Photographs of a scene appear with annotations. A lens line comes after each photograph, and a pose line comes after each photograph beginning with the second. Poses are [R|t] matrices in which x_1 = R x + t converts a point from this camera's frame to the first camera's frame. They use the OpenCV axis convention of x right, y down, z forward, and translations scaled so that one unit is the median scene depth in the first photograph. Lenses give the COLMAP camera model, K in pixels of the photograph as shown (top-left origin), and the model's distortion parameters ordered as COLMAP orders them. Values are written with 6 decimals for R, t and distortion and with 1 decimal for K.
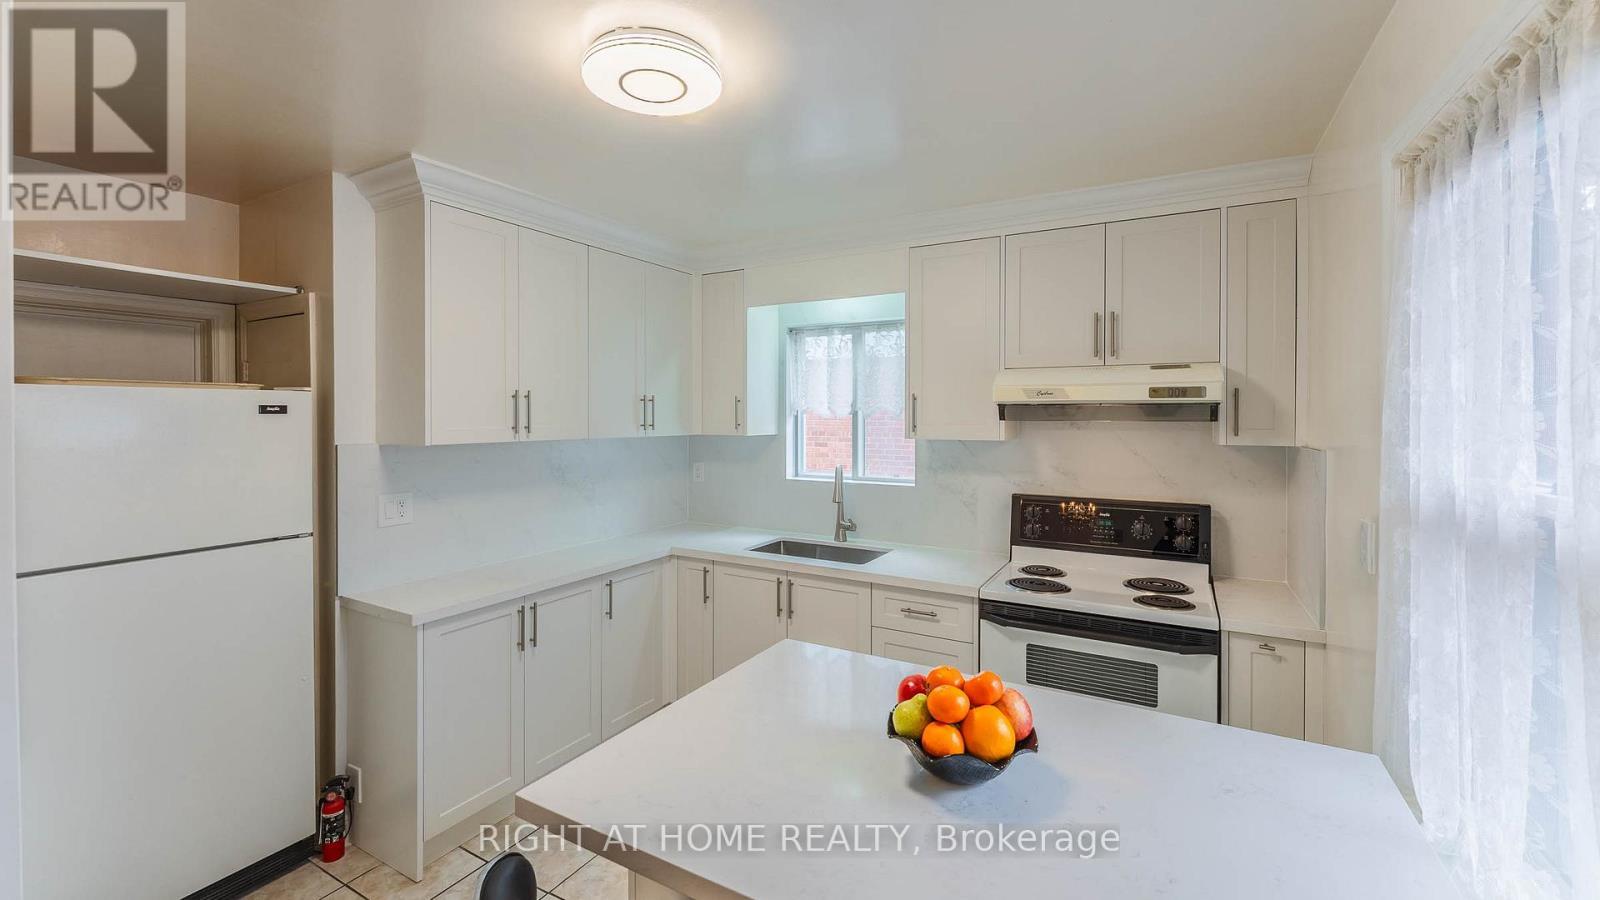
lens RADIAL K [[656.8, 0, 800.0], [0, 656.8, 450.0], [0, 0, 1]] dist [-0.001031, -0.000178]
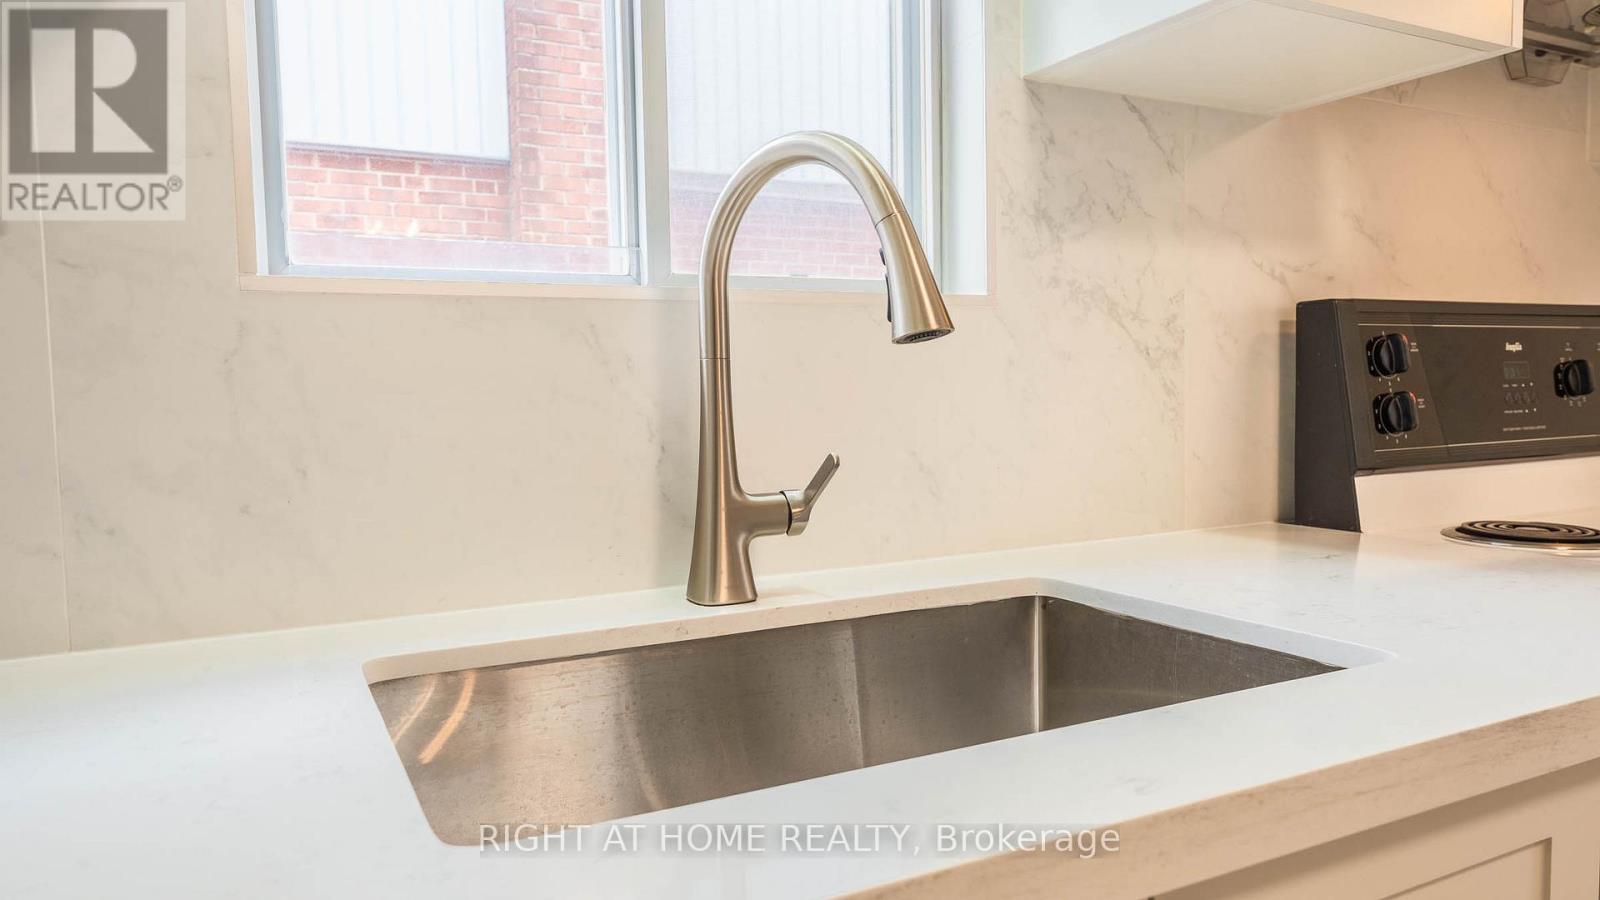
lens RADIAL K [[1072.3, 0, 800.0], [0, 1072.3, 450.0], [0, 0, 1]] dist [0.001991, -0.000445]
pose [[0.537592, -0.058667, 0.841162, -0.198560], [0.069572, 0.997261, 0.025089, 0.106840], [-0.840330, 0.045034, 0.540202, 0.959319]]
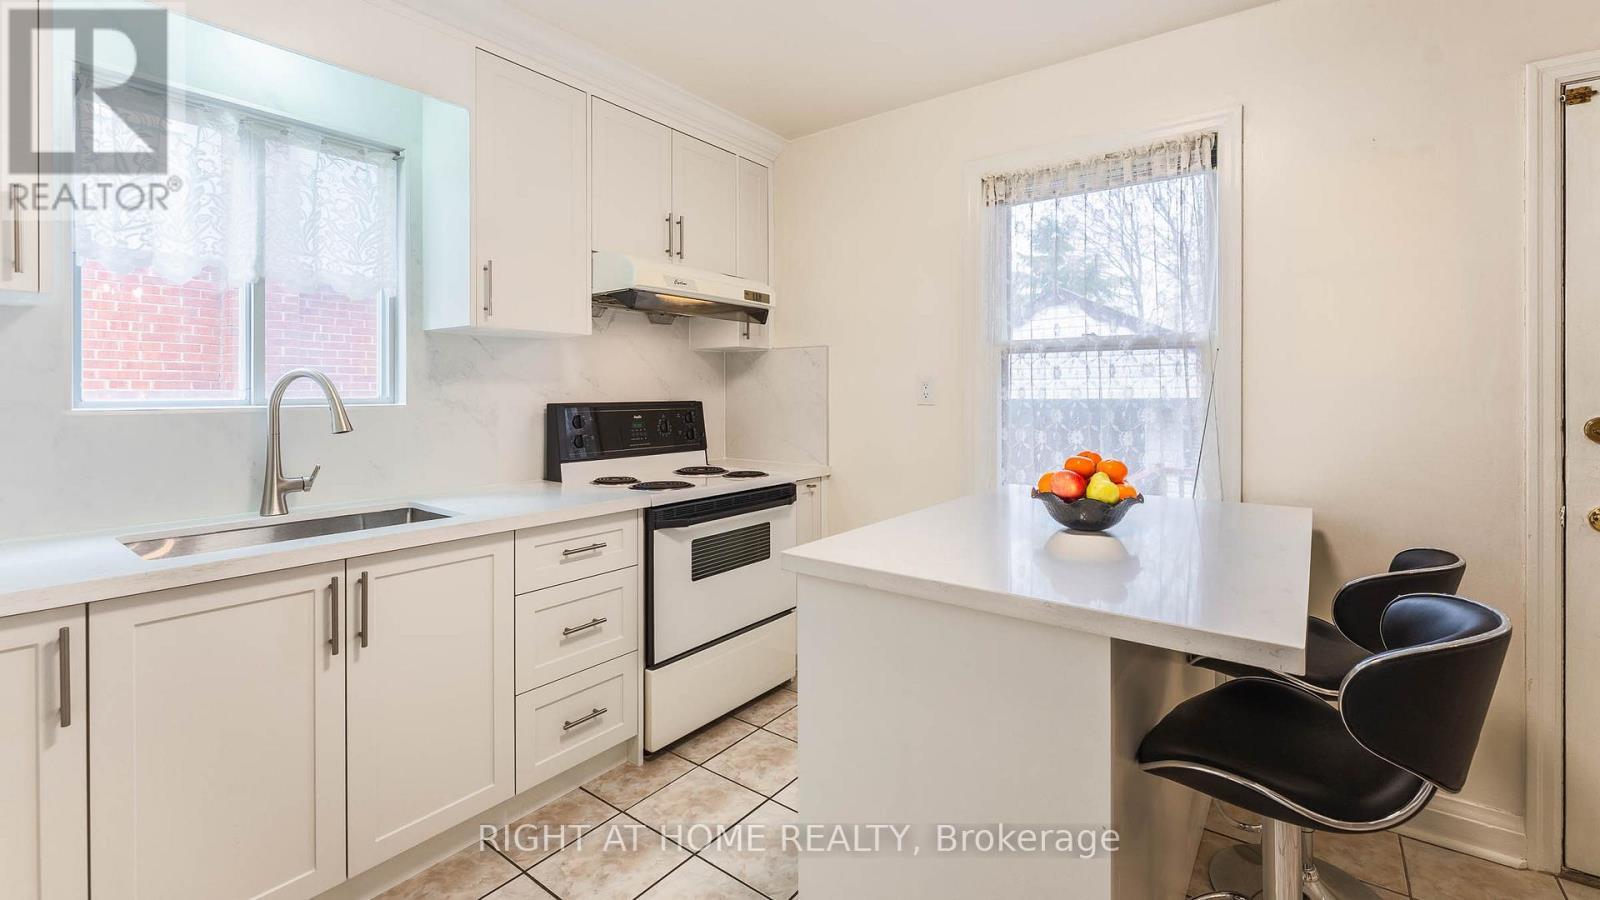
lens RADIAL K [[668.6, 0, 807.9], [0, 668.6, 401.6], [0, 0, 1]] dist [-0.000650, -0.000341]
pose [[0.129716, -0.014877, 0.991440, -0.491668], [0.057682, 0.998307, 0.007434, 0.078631], [-0.989872, 0.056224, 0.130354, 0.574659]]
